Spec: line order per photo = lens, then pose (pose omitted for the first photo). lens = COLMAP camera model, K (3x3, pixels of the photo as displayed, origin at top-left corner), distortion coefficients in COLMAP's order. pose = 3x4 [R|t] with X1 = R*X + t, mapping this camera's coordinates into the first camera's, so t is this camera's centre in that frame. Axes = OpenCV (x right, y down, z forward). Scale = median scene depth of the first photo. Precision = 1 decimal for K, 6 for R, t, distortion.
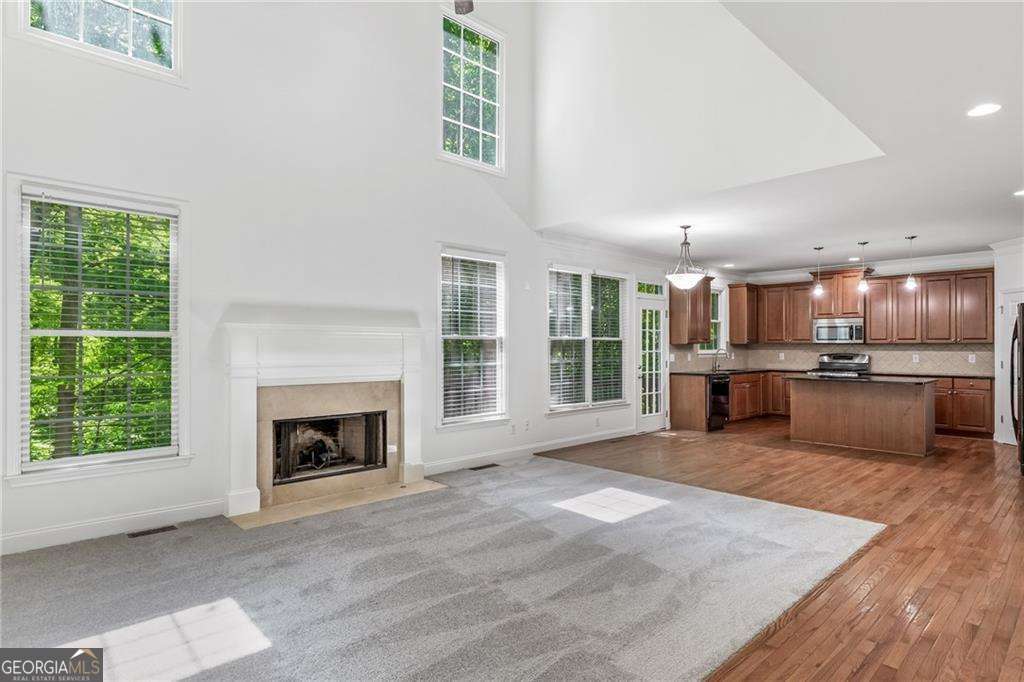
lens RADIAL K [[550.8, 0, 512.1], [0, 550.8, 345.1], [0, 0, 1]] dist [0.000412, 0.000948]
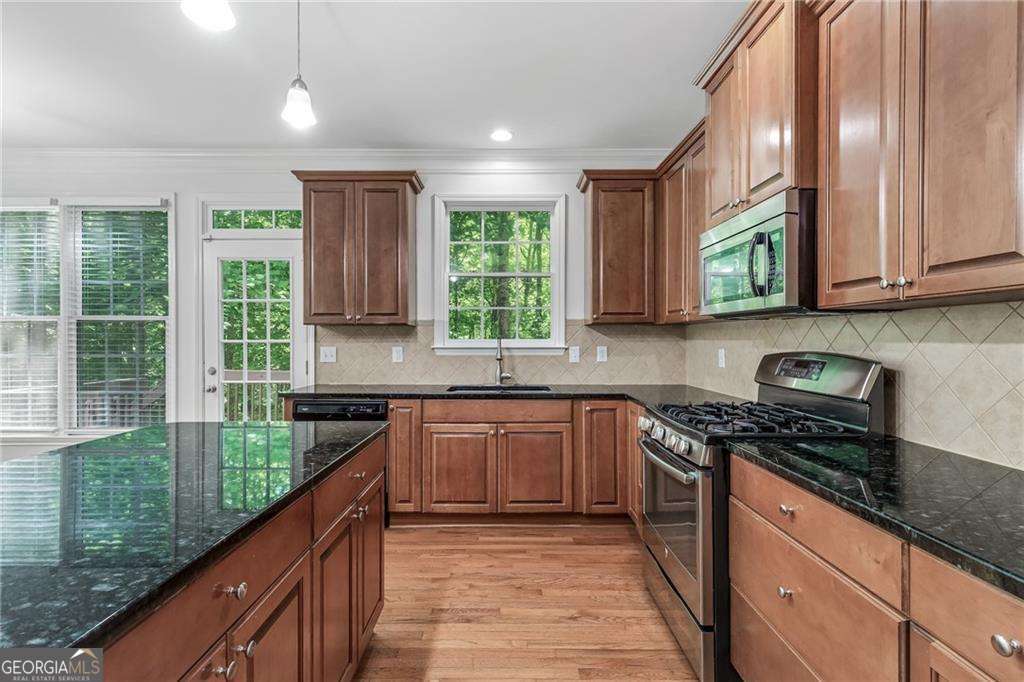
lens RADIAL K [[478.9, 0, 510.2], [0, 478.9, 336.8], [0, 0, 1]] dist [-0.004202, 0.000968]
pose [[0.734515, -0.004116, -0.678580, 0.712621], [0.001894, 0.999990, -0.004015, 0.009551], [0.678590, 0.001663, 0.734515, 0.816090]]
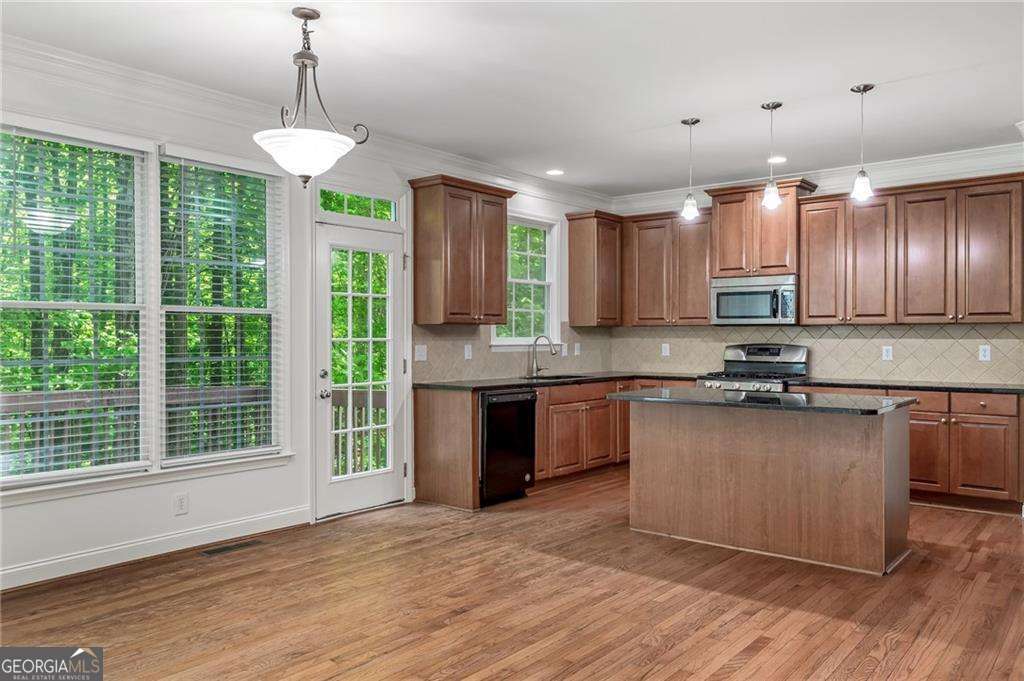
lens RADIAL K [[752.0, 0, 510.5], [0, 752.0, 341.3], [0, 0, 1]] dist [0.005190, -0.005923]
pose [[0.991740, -0.001167, 0.128262, 0.290889], [0.000201, 0.999972, 0.007539, 0.008024], [-0.128268, -0.007451, 0.991712, 0.342477]]
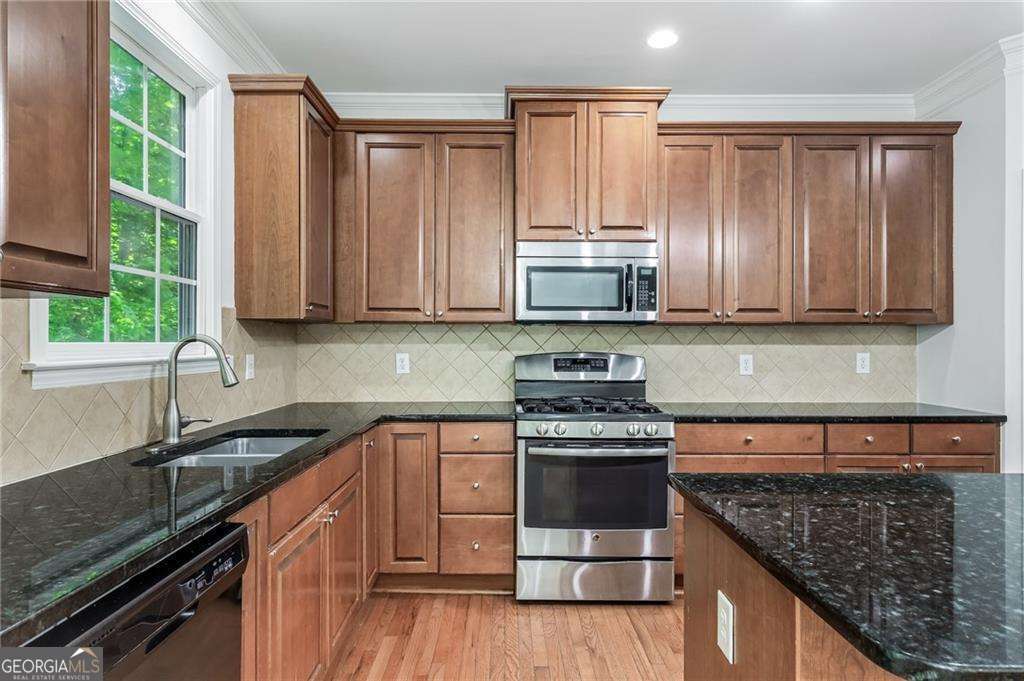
lens RADIAL K [[581.1, 0, 507.1], [0, 581.1, 343.6], [0, 0, 1]] dist [0.000197, -0.000727]
pose [[0.677425, -0.001084, 0.735591, 0.336724], [-0.002514, 0.999990, 0.003789, 0.009357], [-0.735587, -0.004416, 0.677416, 0.866274]]
